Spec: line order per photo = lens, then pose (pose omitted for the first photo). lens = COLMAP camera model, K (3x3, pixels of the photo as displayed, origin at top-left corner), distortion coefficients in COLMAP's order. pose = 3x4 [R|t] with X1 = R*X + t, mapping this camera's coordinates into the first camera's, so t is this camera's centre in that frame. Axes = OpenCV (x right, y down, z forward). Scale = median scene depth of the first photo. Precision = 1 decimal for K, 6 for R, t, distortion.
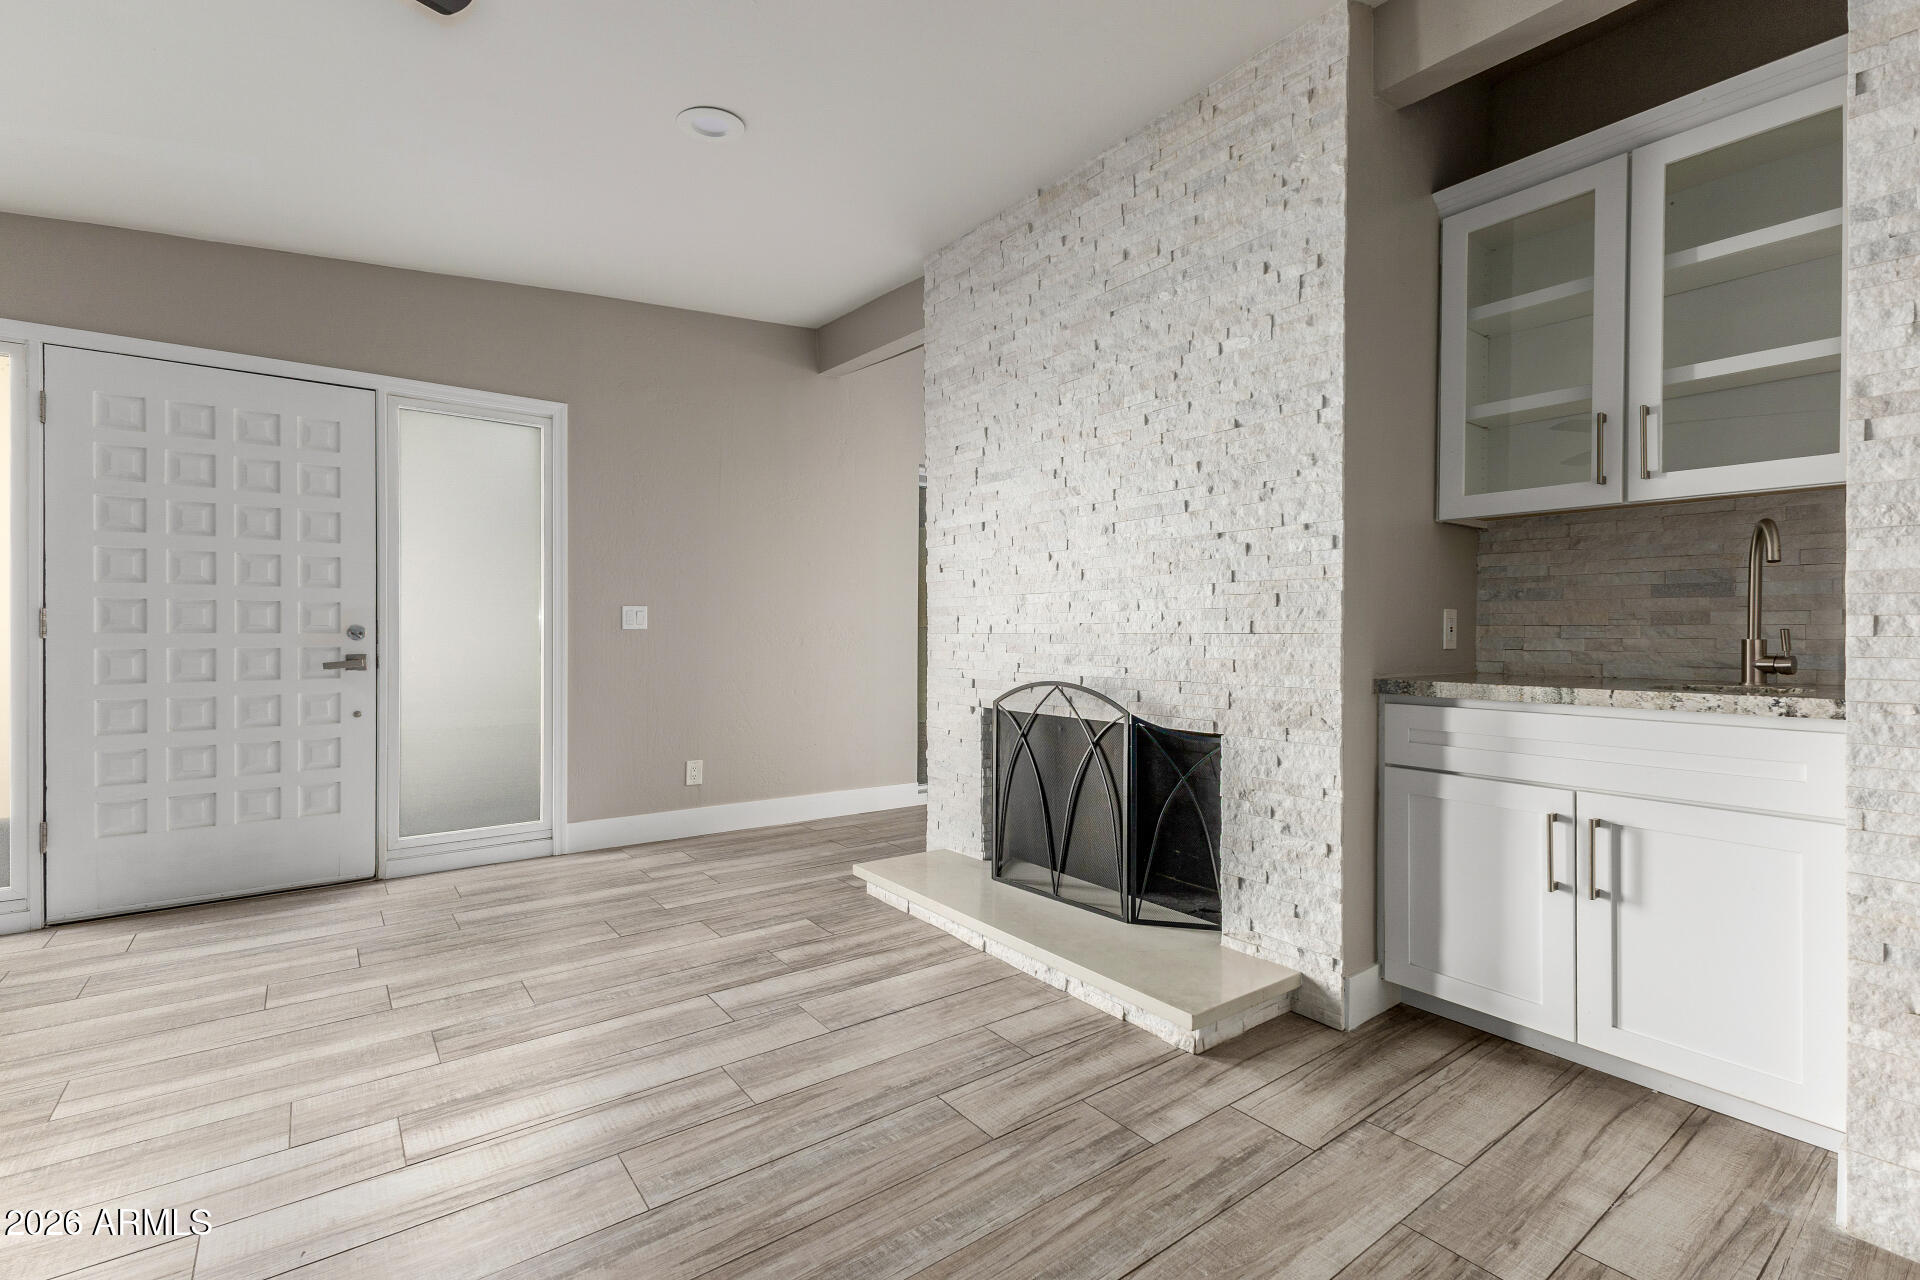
lens RADIAL K [[836.1, 0, 963.3], [0, 836.1, 628.9], [0, 0, 1]] dist [0.012768, -0.001806]
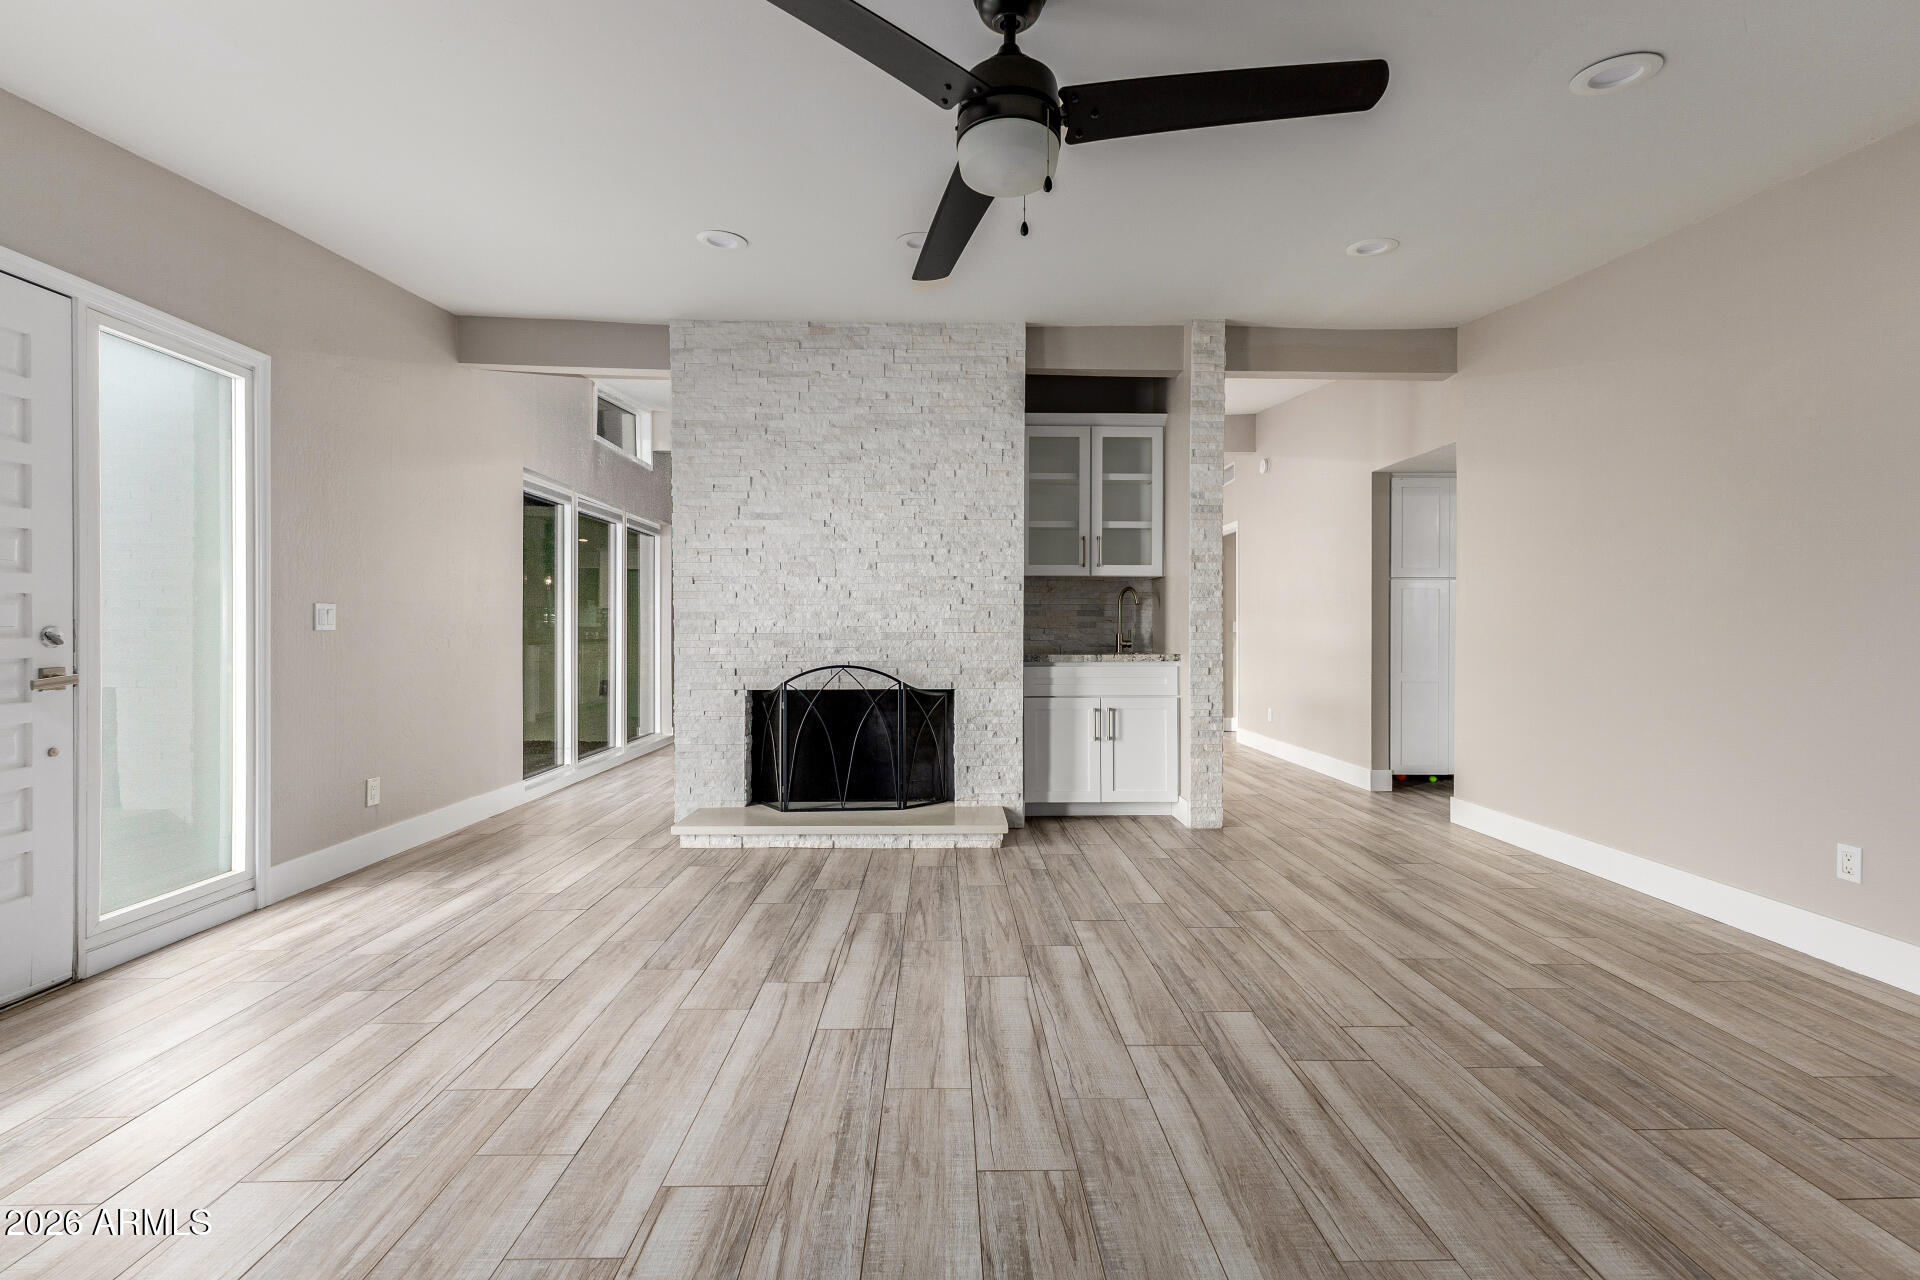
lens RADIAL K [[836.1, 0, 956.8], [0, 836.1, 633.1], [0, 0, 1]] dist [0.012768, -0.001806]
pose [[0.582237, -0.004201, 0.813008, -1.069416], [0.000891, 0.999989, 0.004529, -0.001479], [-0.813018, -0.001913, 0.582235, -0.040044]]
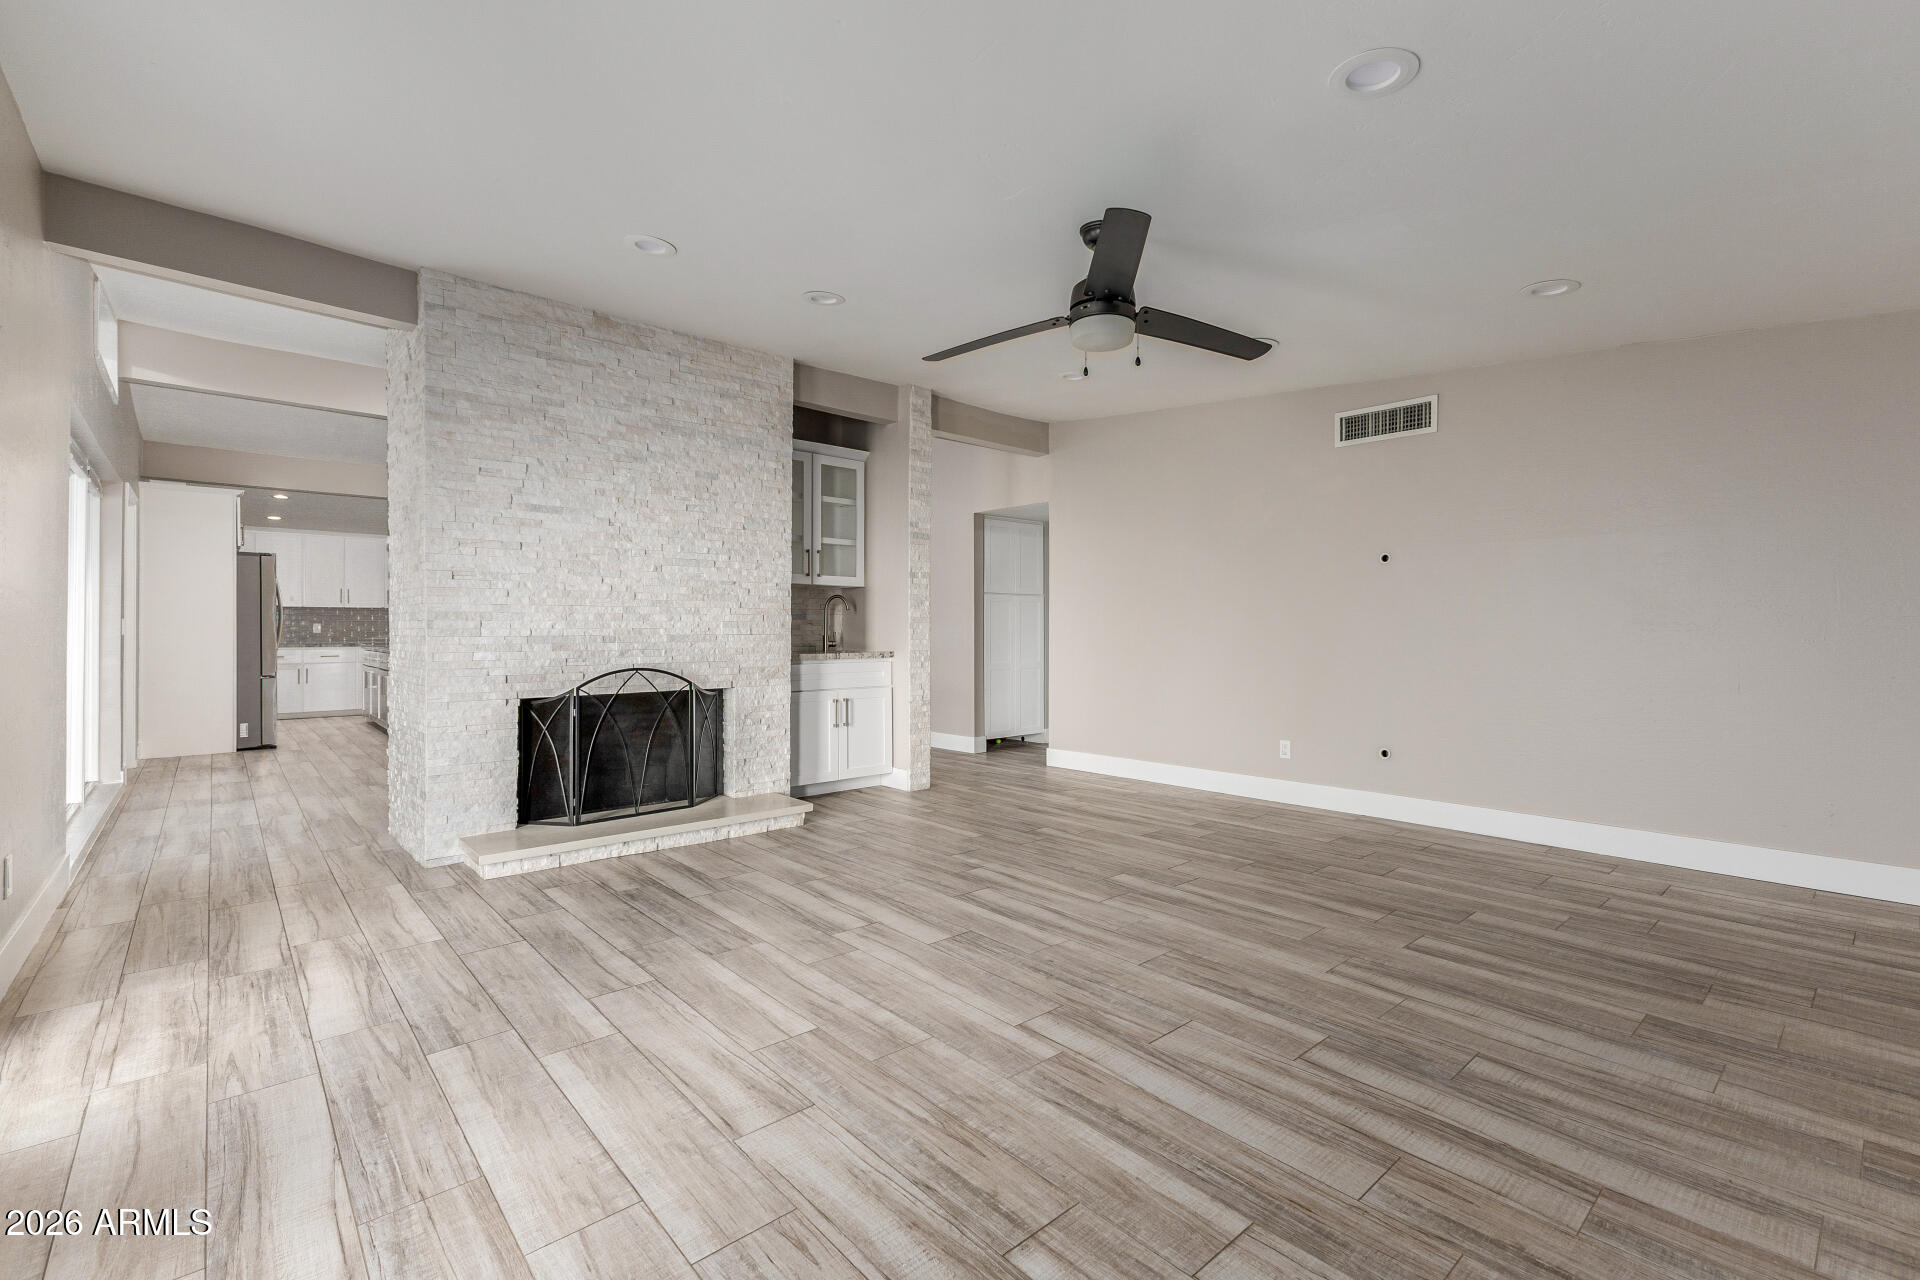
lens RADIAL K [[836.1, 0, 986.3], [0, 836.1, 622.9], [0, 0, 1]] dist [0.012768, -0.001806]
pose [[-0.096012, 0.008752, 0.995342, -1.536771], [0.000043, 0.999961, -0.008788, -0.004238], [-0.995380, -0.000801, -0.096009, 0.573082]]
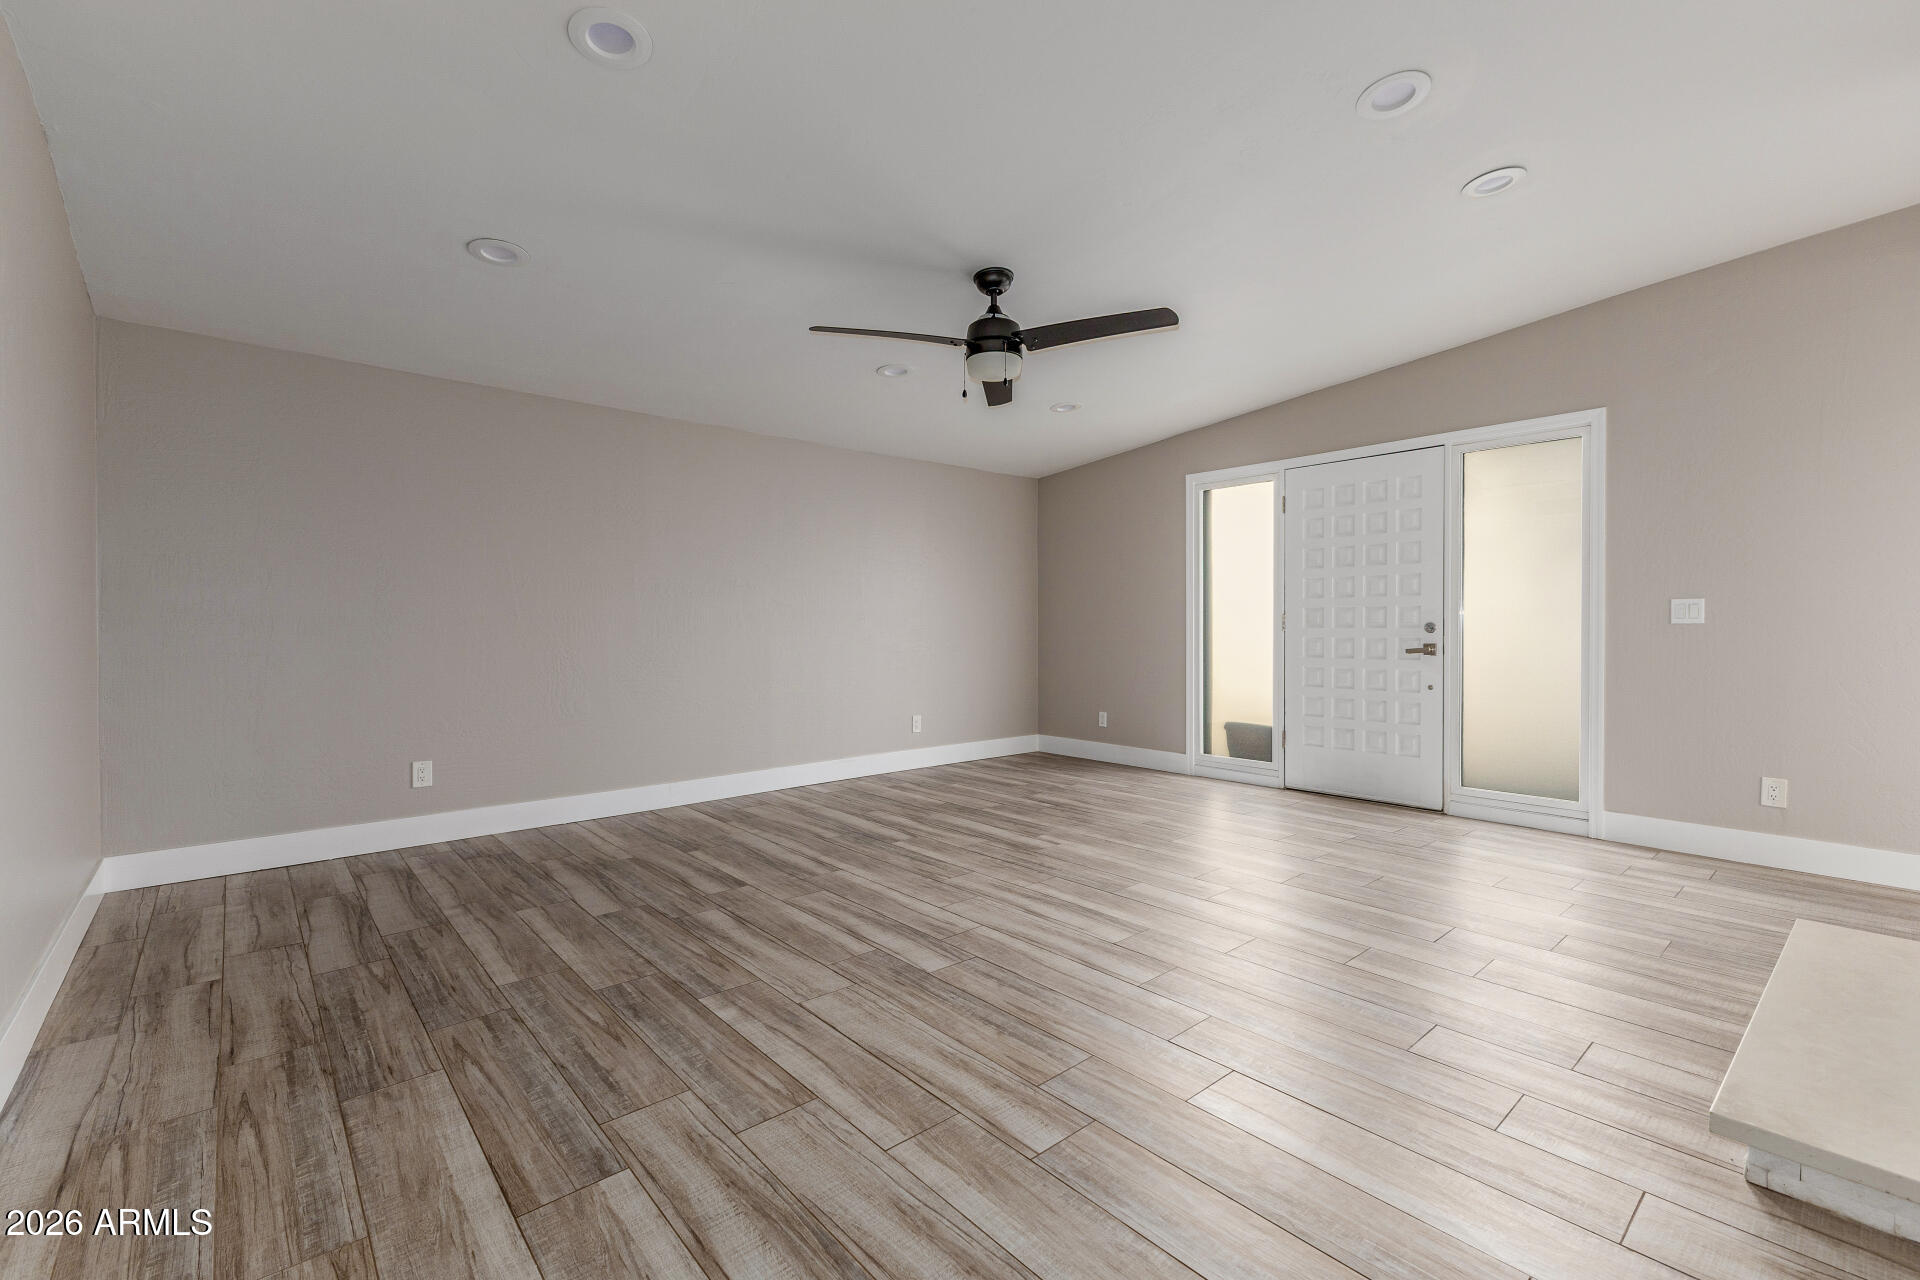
lens RADIAL K [[836.1, 0, 948.5], [0, 836.1, 629.9], [0, 0, 1]] dist [0.012768, -0.001806]
pose [[0.057450, -0.000739, -0.998348, 0.753051], [0.003621, 0.999993, -0.000532, 0.007678], [0.998342, -0.003584, 0.057453, 0.184552]]
